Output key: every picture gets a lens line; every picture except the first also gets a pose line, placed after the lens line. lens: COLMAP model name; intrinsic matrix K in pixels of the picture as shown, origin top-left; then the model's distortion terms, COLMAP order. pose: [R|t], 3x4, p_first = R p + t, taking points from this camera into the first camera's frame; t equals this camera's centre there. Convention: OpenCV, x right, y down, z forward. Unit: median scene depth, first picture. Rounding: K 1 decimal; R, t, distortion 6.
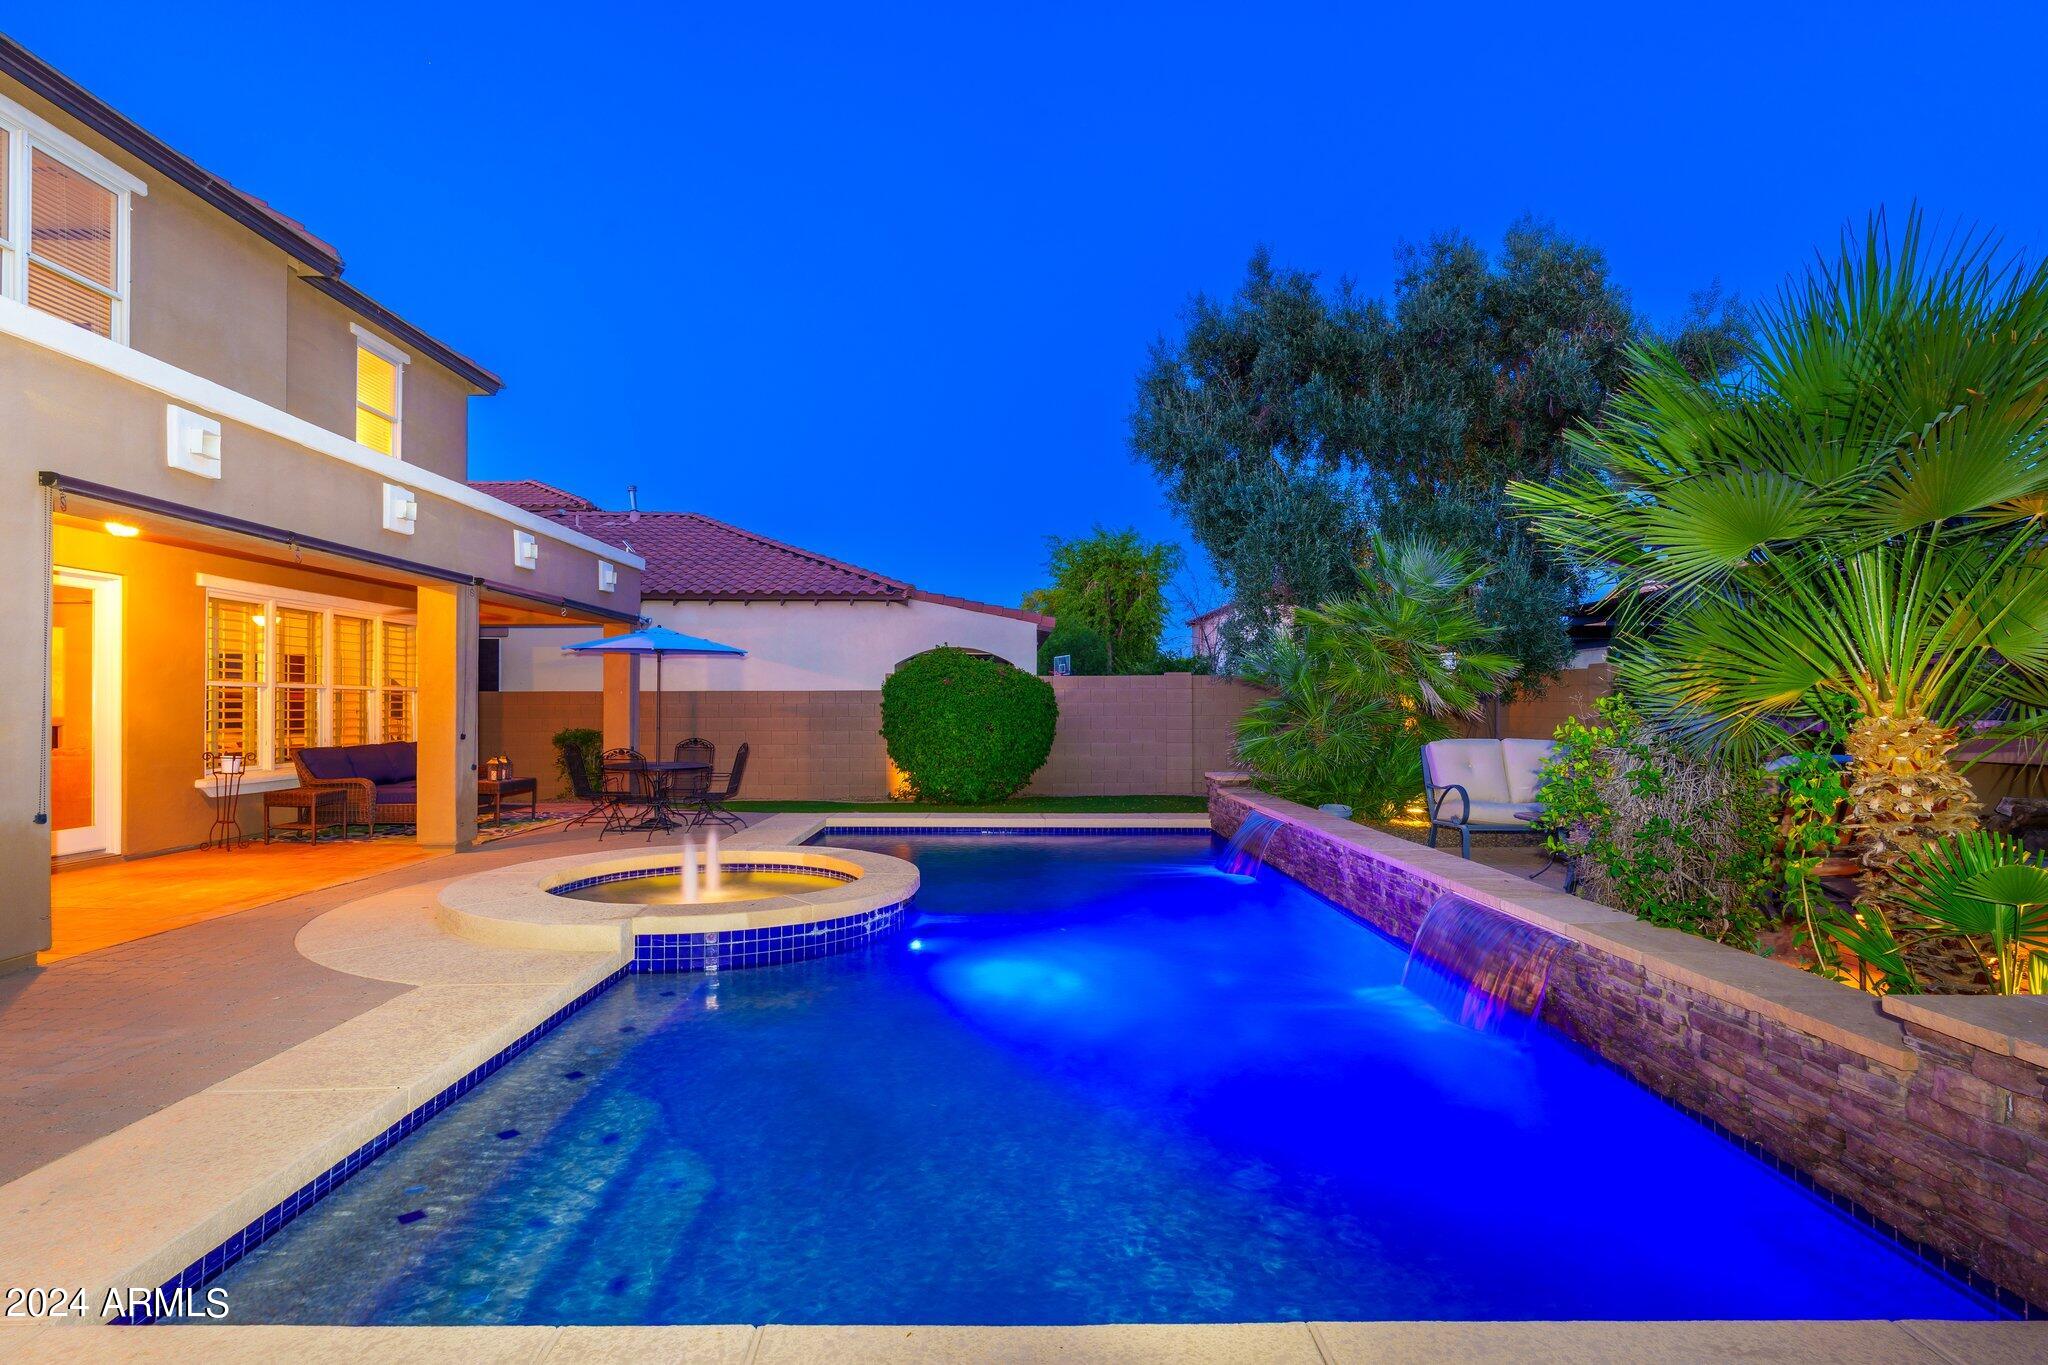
lens RADIAL K [[1014.0, 0, 1021.2], [0, 1014.0, 710.7], [0, 0, 1]] dist [-0.015050, 0.001370]
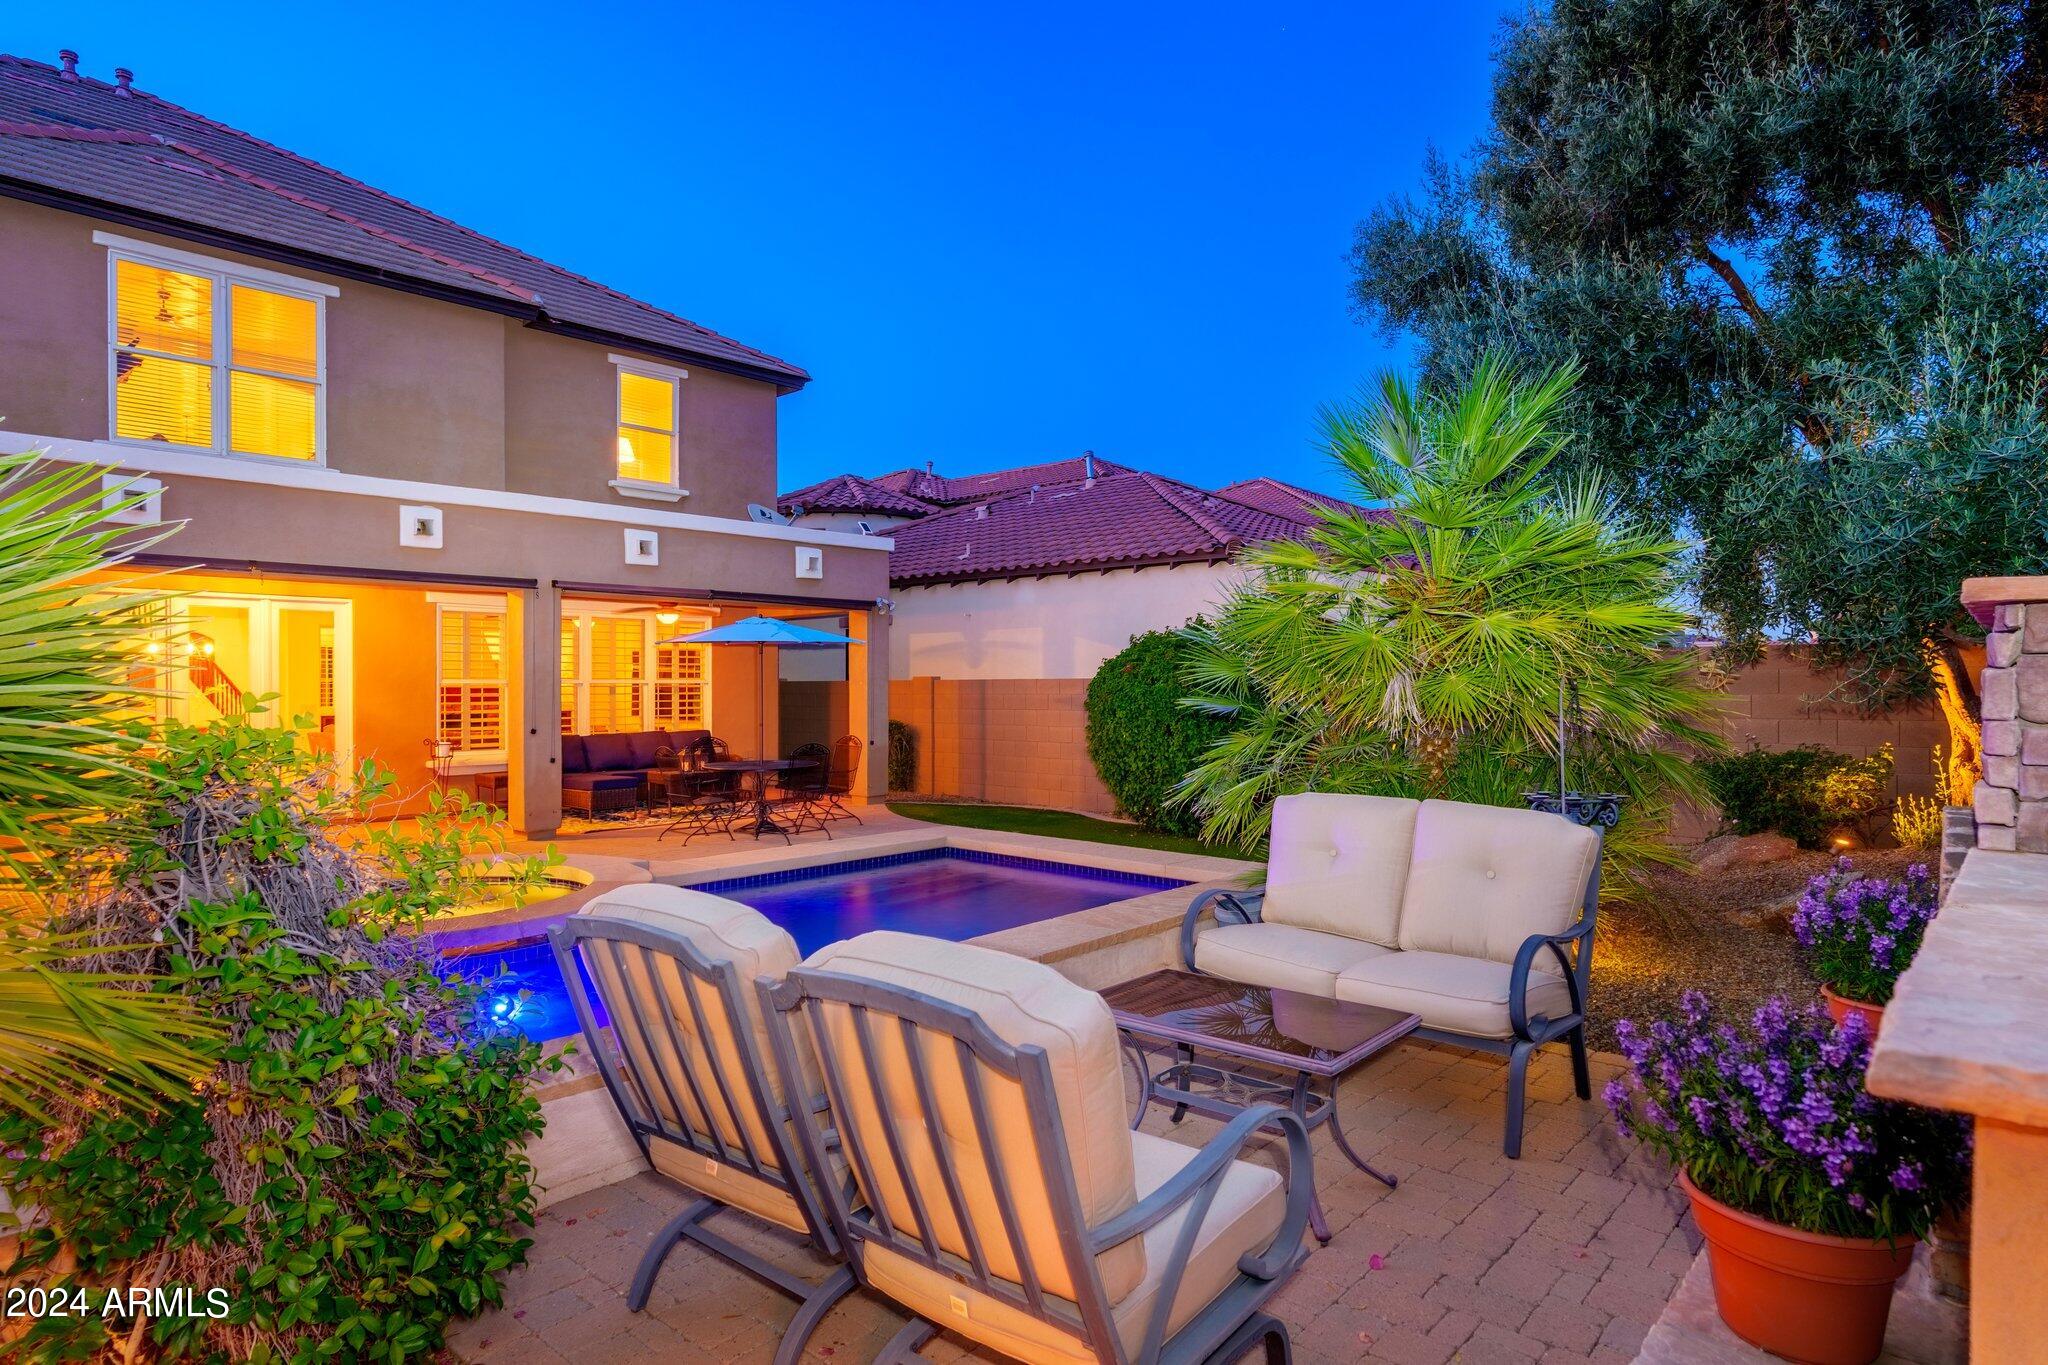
lens RADIAL K [[1139.6, 0, 1019.9], [0, 1139.6, 693.1], [0, 0, 1]] dist [-0.003558, -0.000171]
pose [[0.724816, 0.002174, -0.688939, 0.605127], [0.000699, 0.999992, 0.003890, -0.017449], [0.688942, -0.003301, 0.724809, 0.454751]]
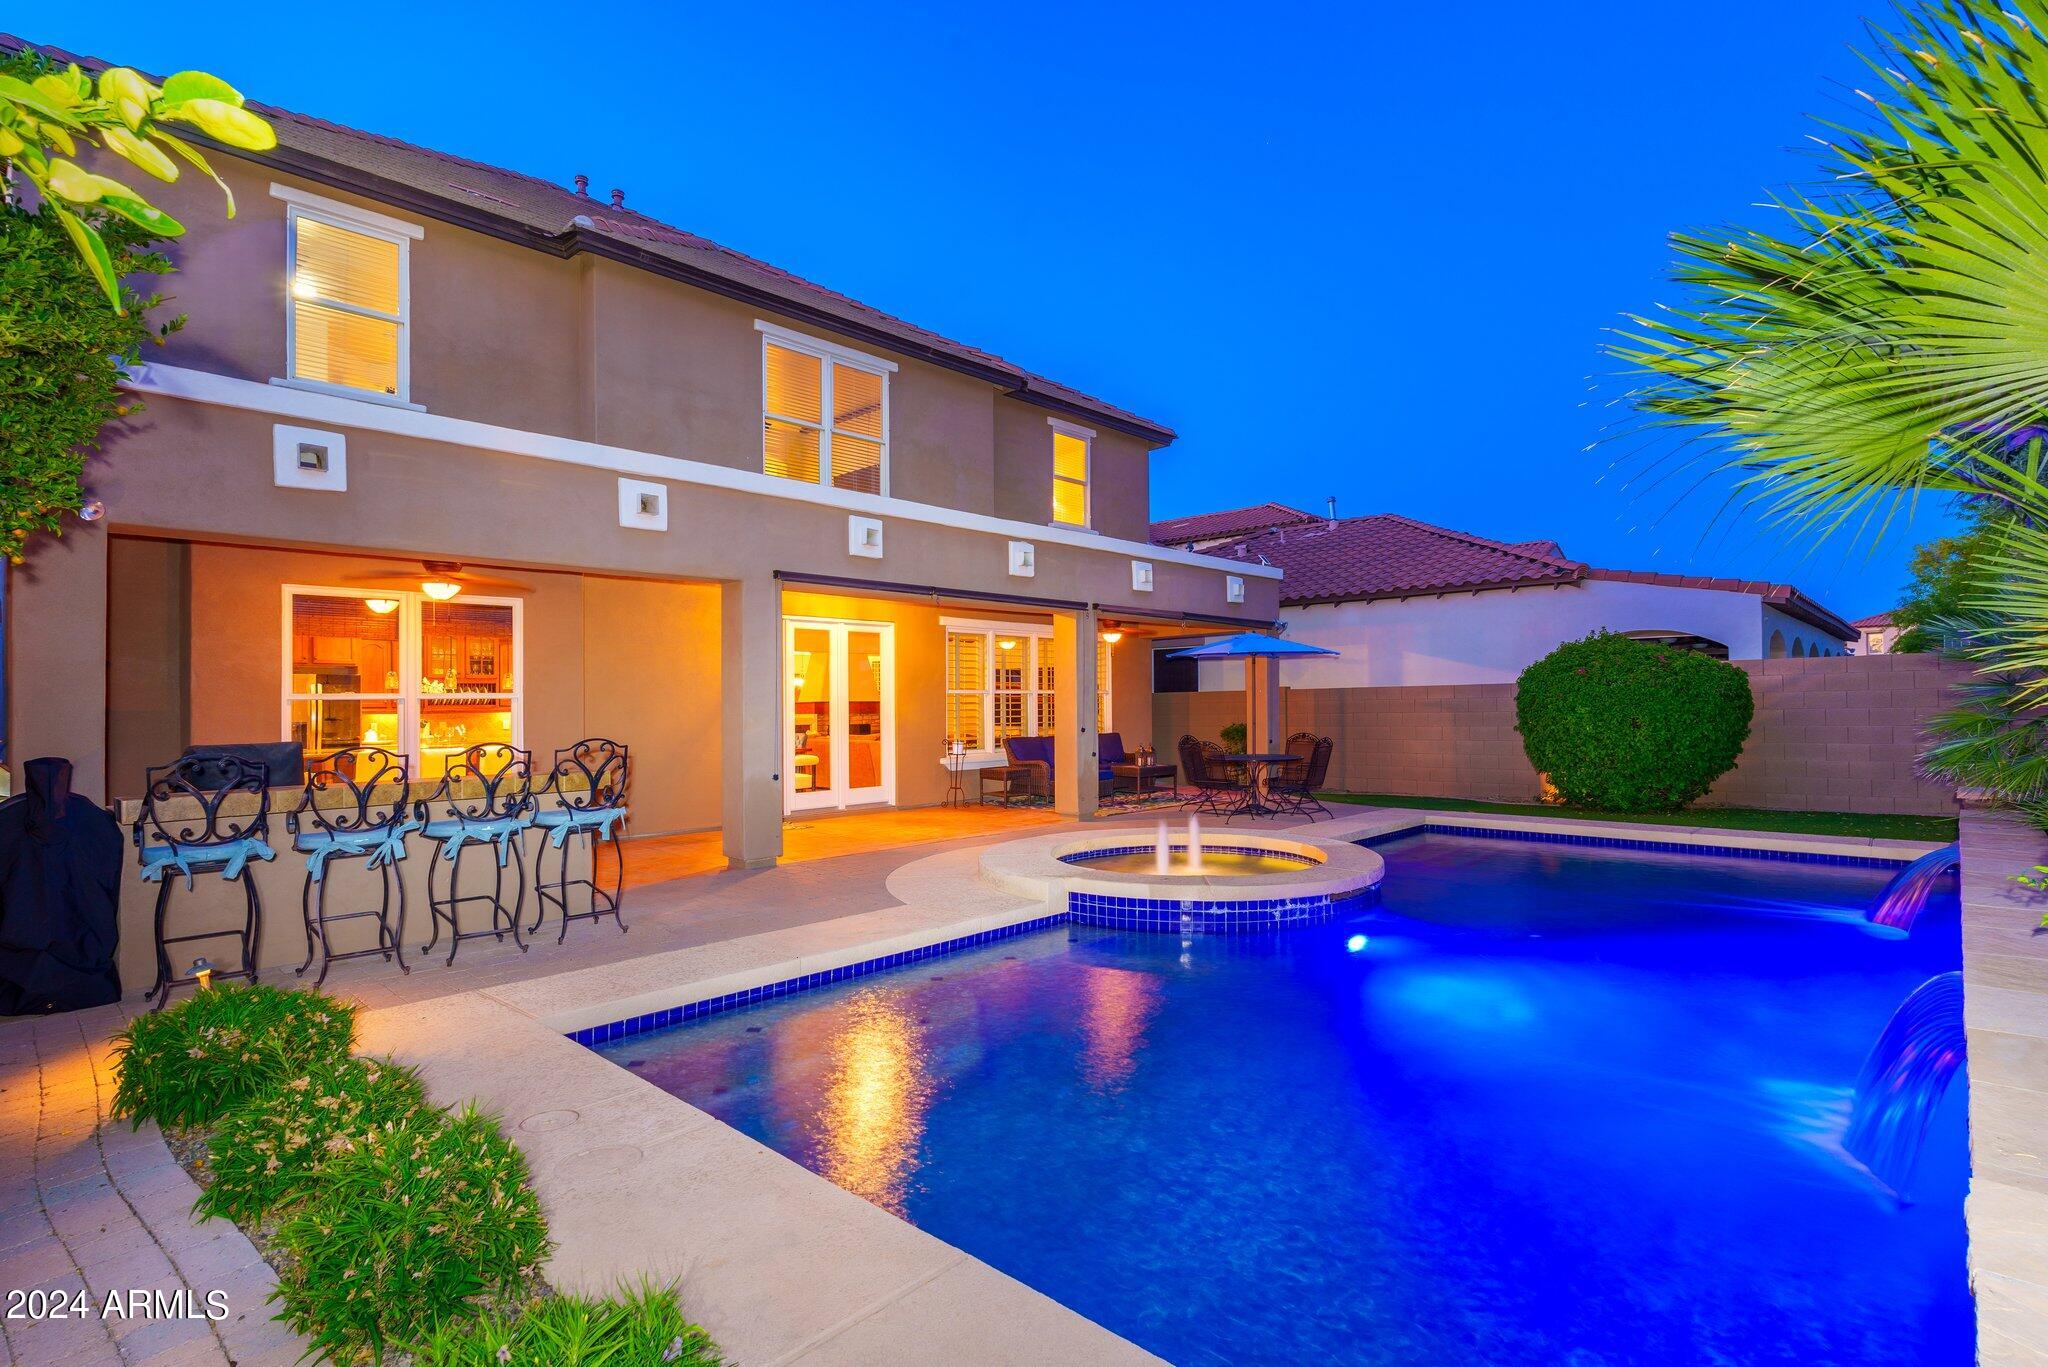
lens RADIAL K [[992.2, 0, 1029.8], [0, 992.2, 693.9], [0, 0, 1]] dist [-0.015422, -0.000143]
pose [[0.713060, -0.018604, -0.700856, 0.257196], [0.010313, 0.999818, -0.016047, -0.000206], [0.701027, 0.004214, 0.713122, 0.060151]]
